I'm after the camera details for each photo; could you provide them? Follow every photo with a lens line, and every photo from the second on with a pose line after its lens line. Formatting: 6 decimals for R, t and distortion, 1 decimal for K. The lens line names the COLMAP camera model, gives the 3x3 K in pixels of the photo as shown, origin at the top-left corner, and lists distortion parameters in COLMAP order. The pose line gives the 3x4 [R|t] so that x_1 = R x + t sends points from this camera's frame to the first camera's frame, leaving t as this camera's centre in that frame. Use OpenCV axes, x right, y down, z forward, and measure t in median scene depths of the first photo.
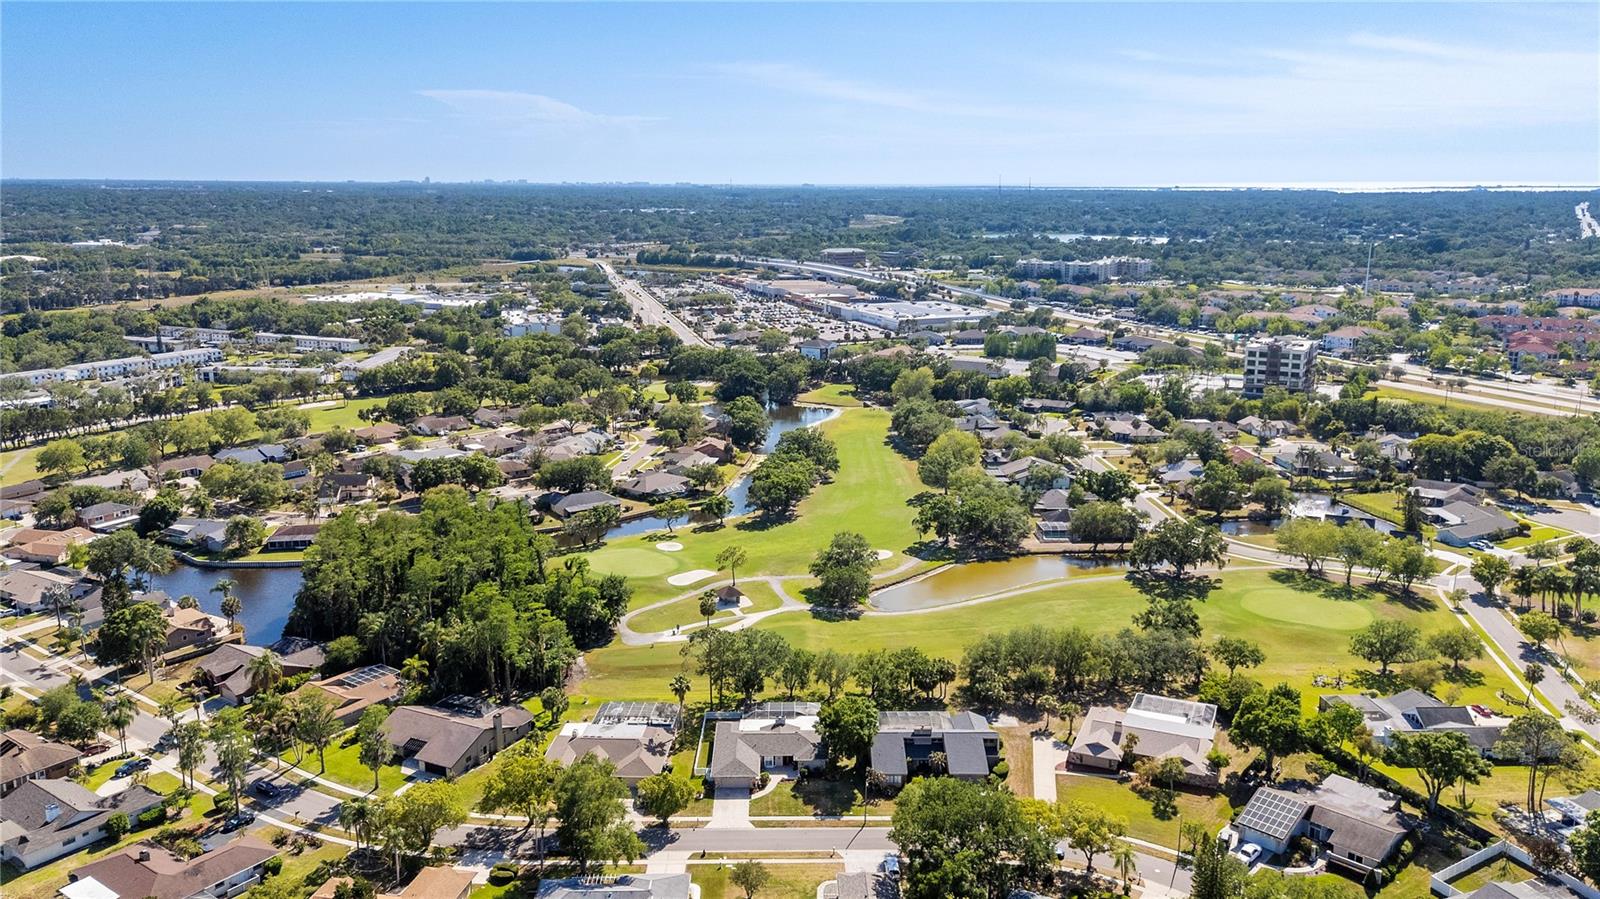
lens RADIAL K [[1228.5, 0, 800.0], [0, 1228.5, 449.5], [0, 0, 1]] dist [0.099164, -0.121762]
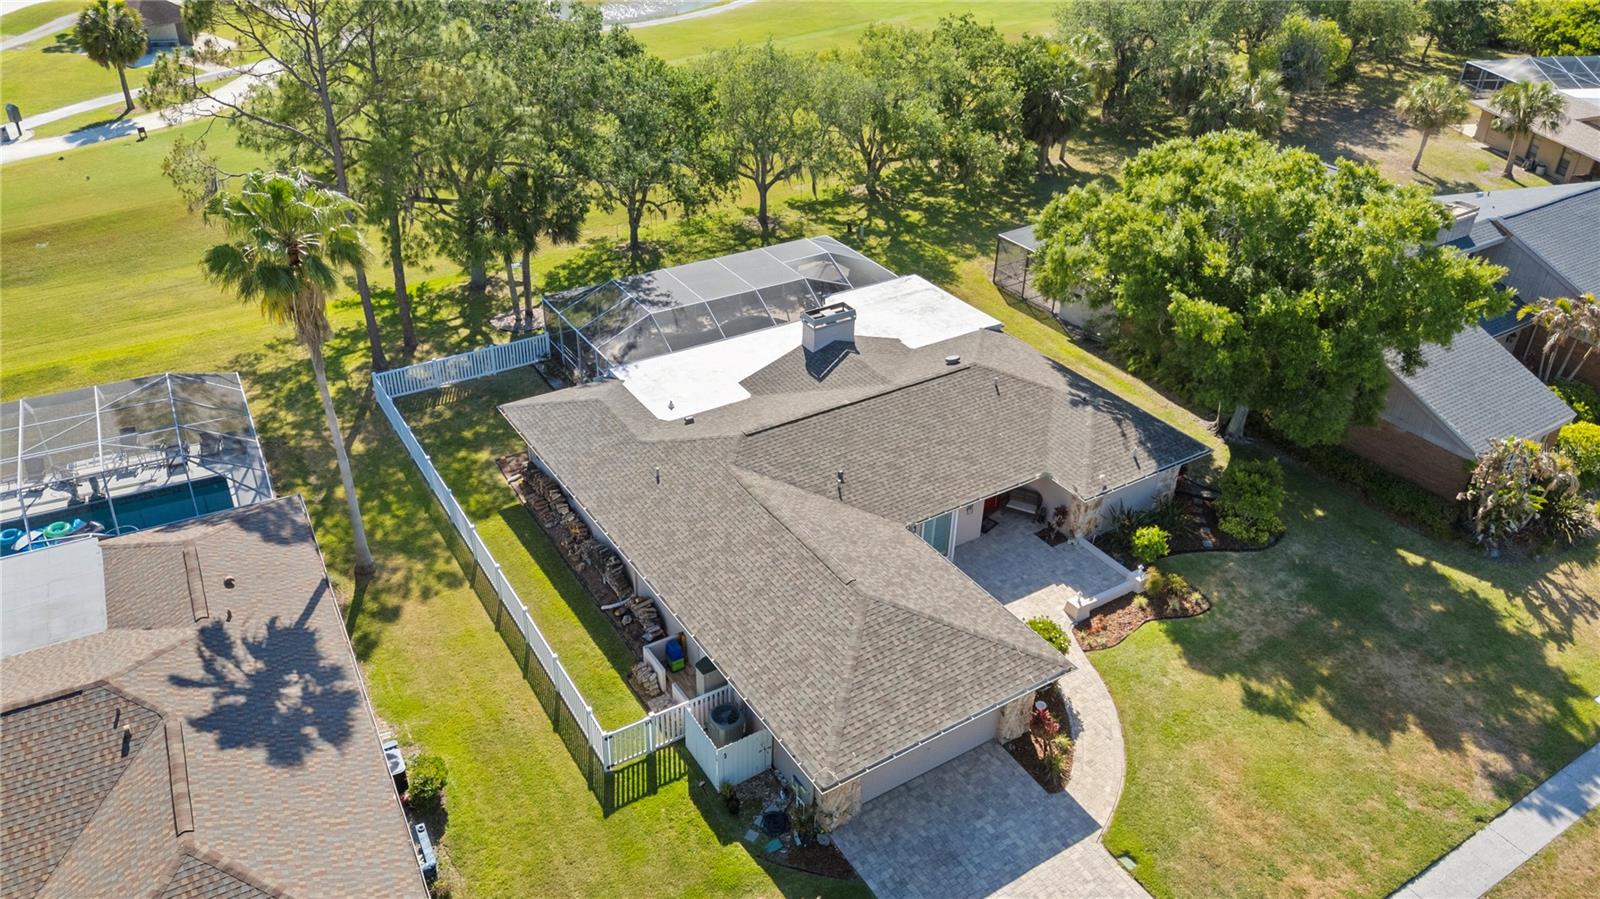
lens RADIAL K [[1191.2, 0, 800.0], [0, 1191.2, 449.5], [0, 0, 1]] dist [0.046276, -0.037707]
pose [[0.847185, -0.264026, 0.461051, -0.092845], [0.094853, 0.929003, 0.357711, 0.132550], [-0.522763, -0.259315, 0.812080, 0.663548]]
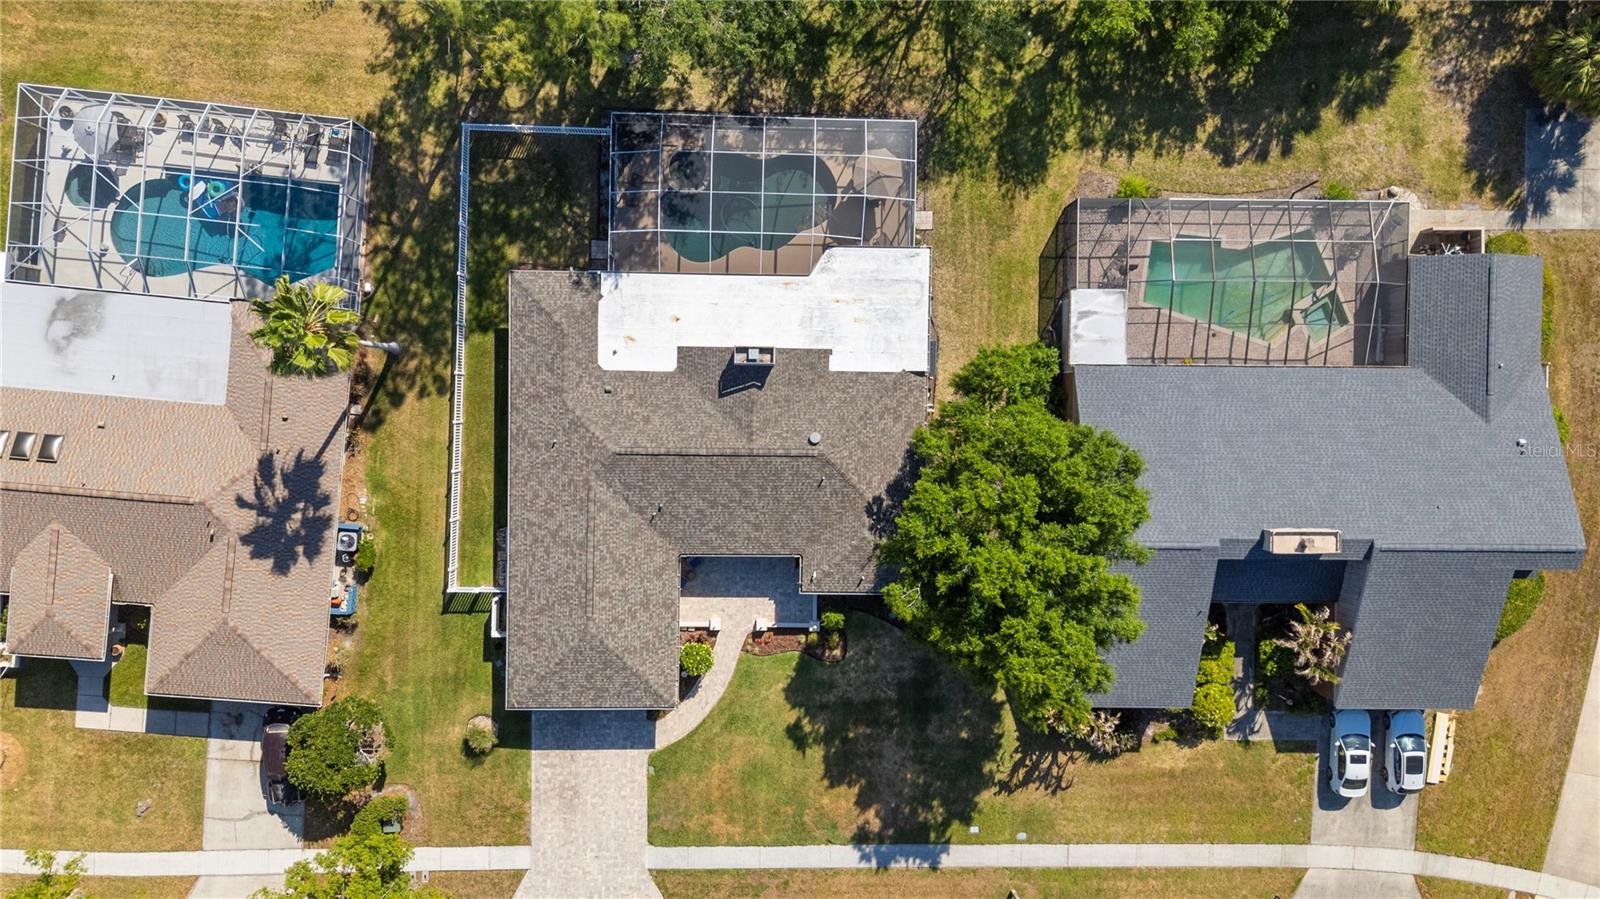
lens RADIAL K [[1191.2, 0, 800.0], [0, 1191.2, 449.5], [0, 0, 1]] dist [0.046276, -0.037707]
pose [[0.998989, 0.028493, 0.034765, -0.011512], [-0.039433, 0.184319, 0.982075, -0.015529], [0.021574, -0.982453, 0.185256, 0.742375]]
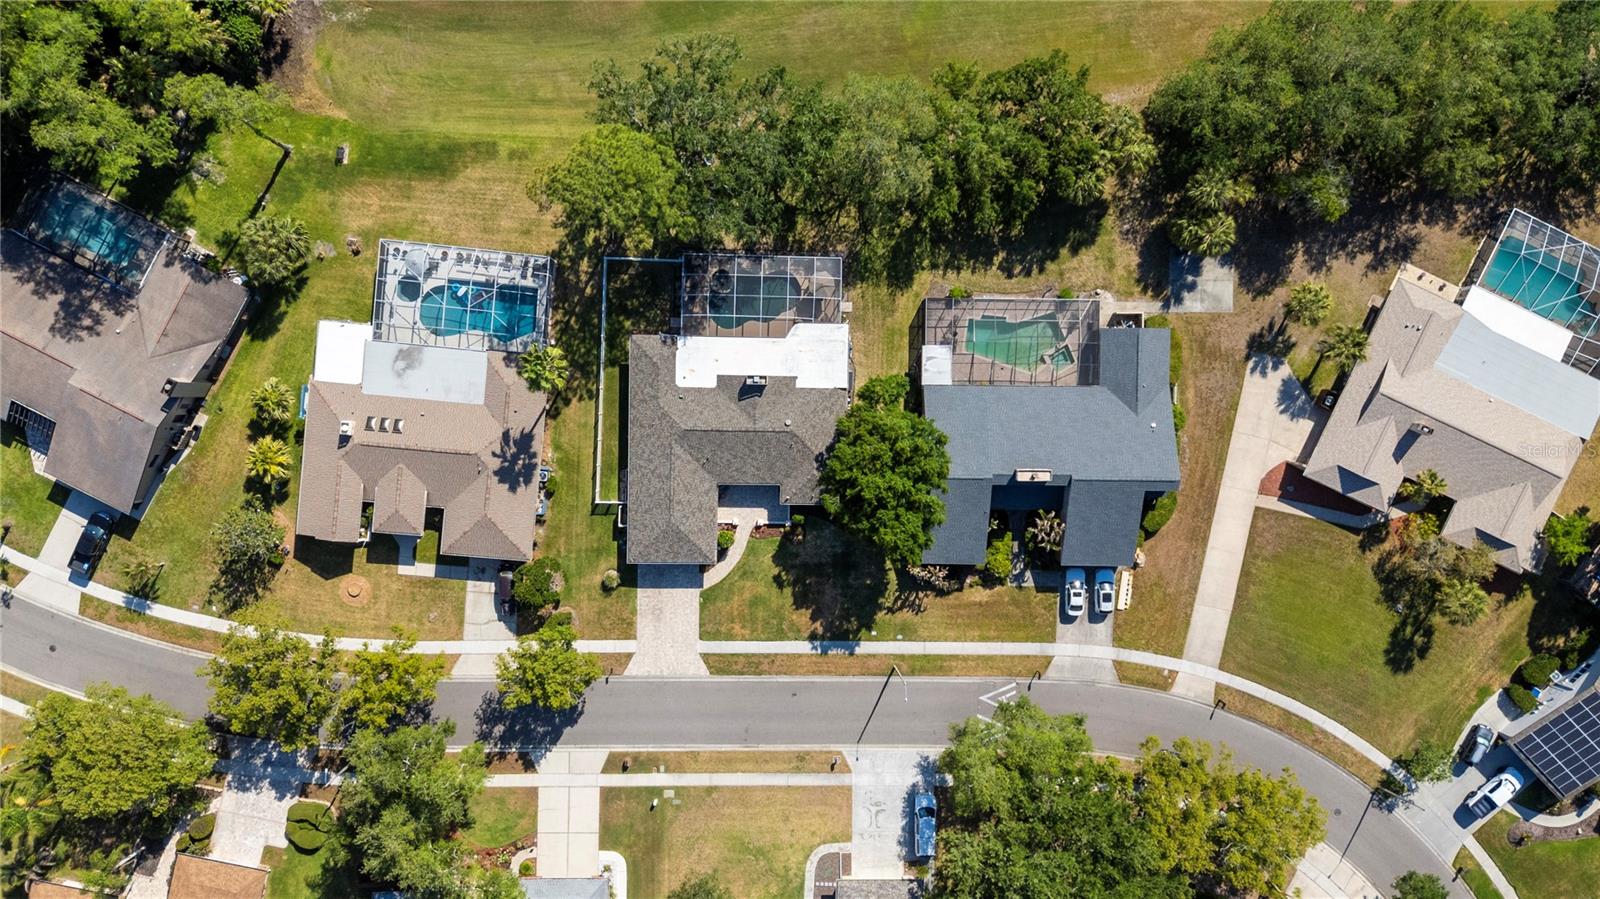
lens RADIAL K [[1126.3, 0, 800.0], [0, 1126.3, 449.5], [0, 0, 1]] dist [0.112306, -0.119723]
pose [[0.998928, 0.031731, 0.033697, -0.010288], [-0.038861, 0.179507, 0.982989, -0.177581], [0.025142, -0.983245, 0.180548, 0.706861]]
